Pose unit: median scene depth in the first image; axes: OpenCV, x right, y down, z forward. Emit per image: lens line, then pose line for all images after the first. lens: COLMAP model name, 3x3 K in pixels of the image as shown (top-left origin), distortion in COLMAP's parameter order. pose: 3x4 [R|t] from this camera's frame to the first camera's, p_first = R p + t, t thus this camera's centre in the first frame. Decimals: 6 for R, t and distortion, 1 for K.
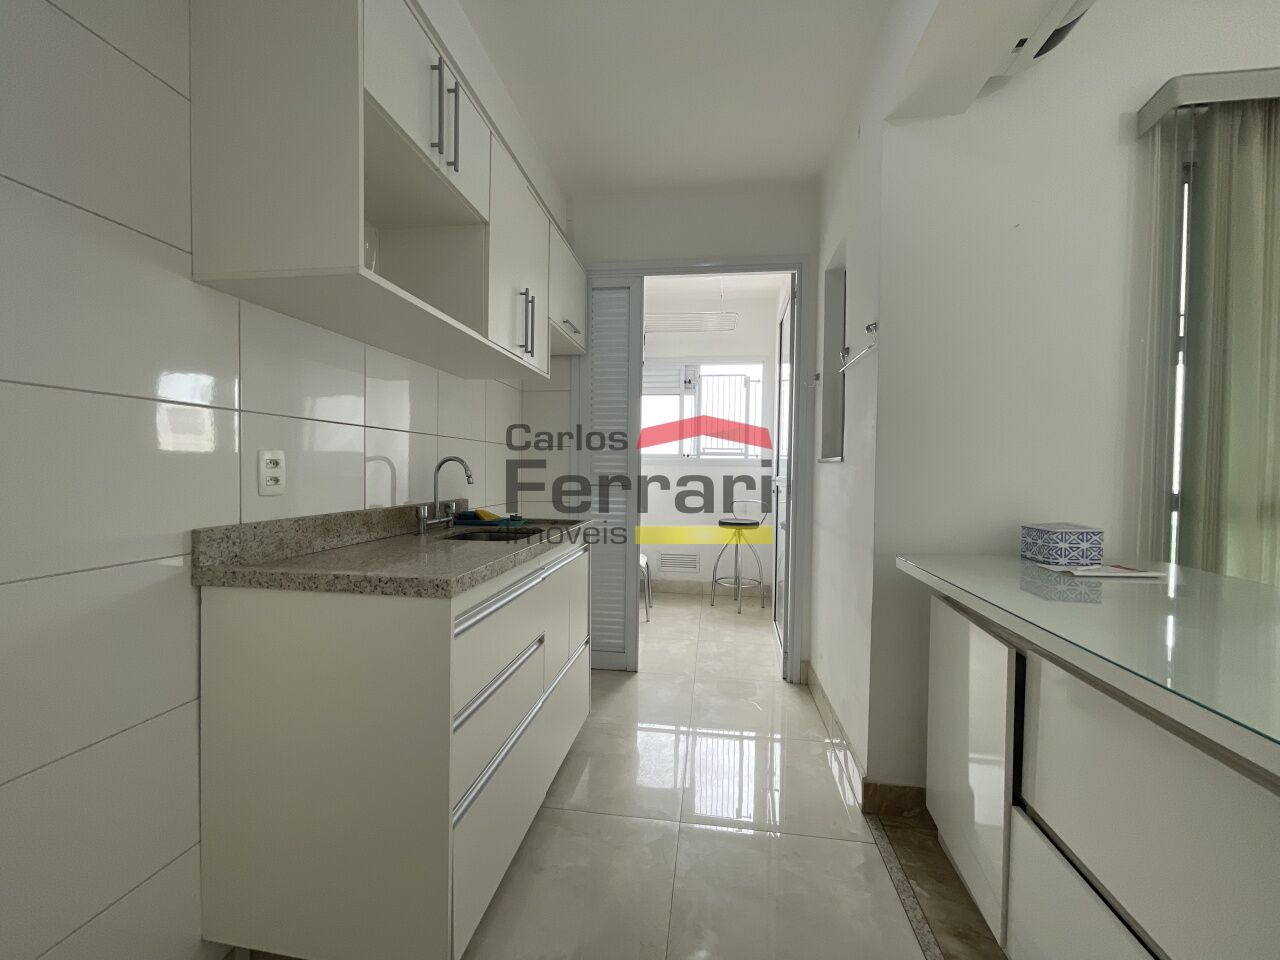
lens RADIAL K [[518.1, 0, 639.5], [0, 518.1, 482.3], [0, 0, 1]] dist [-0.001001, -0.000070]
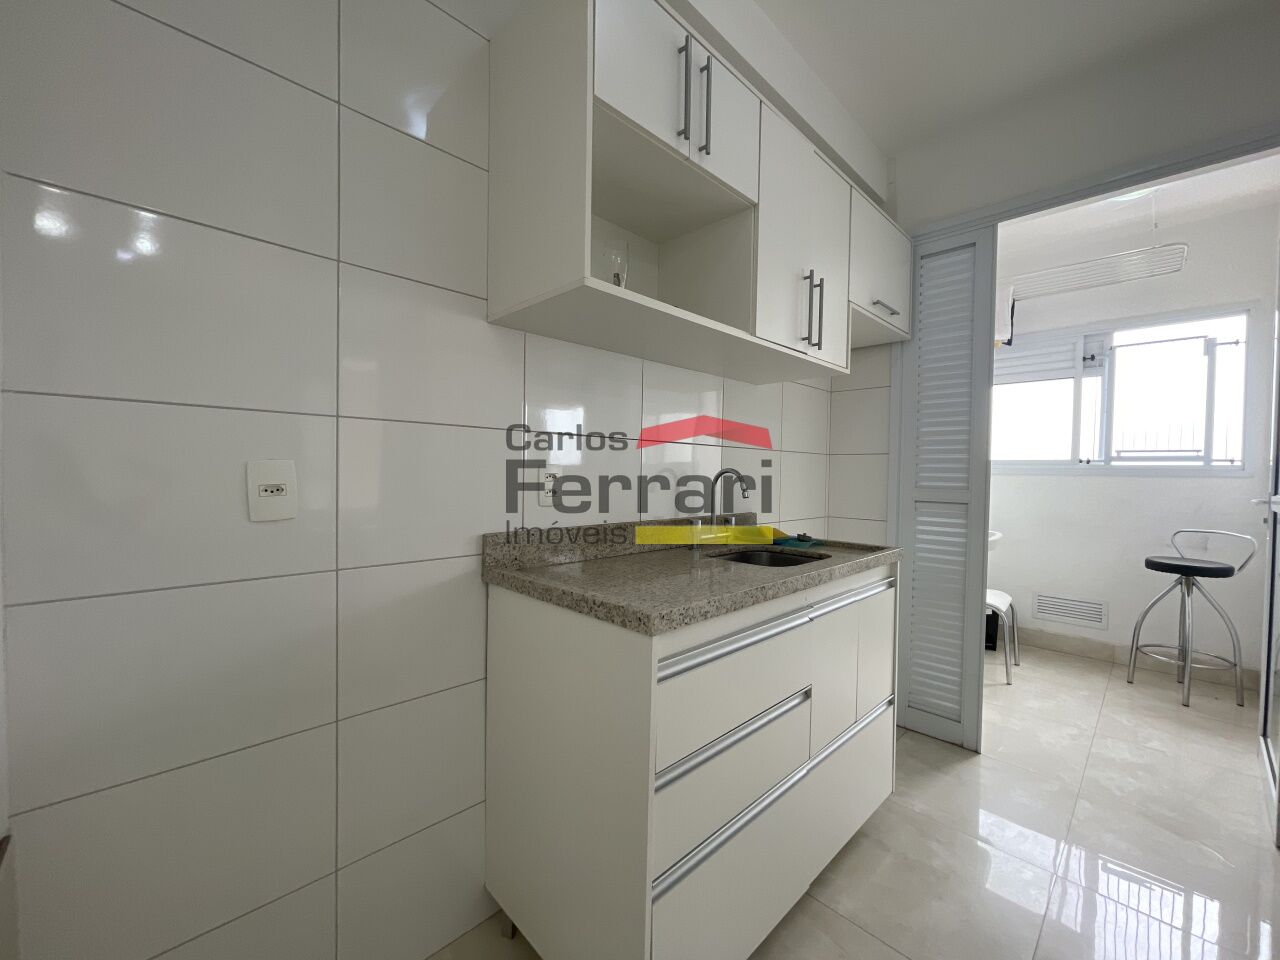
lens RADIAL K [[518.1, 0, 639.5], [0, 518.1, 482.3], [0, 0, 1]] dist [-0.001001, -0.000070]
pose [[0.799219, 0.011101, -0.600937, 0.071021], [-0.019936, 0.999769, -0.008046, -0.013349], [0.600709, 0.018411, 0.799256, 0.153030]]
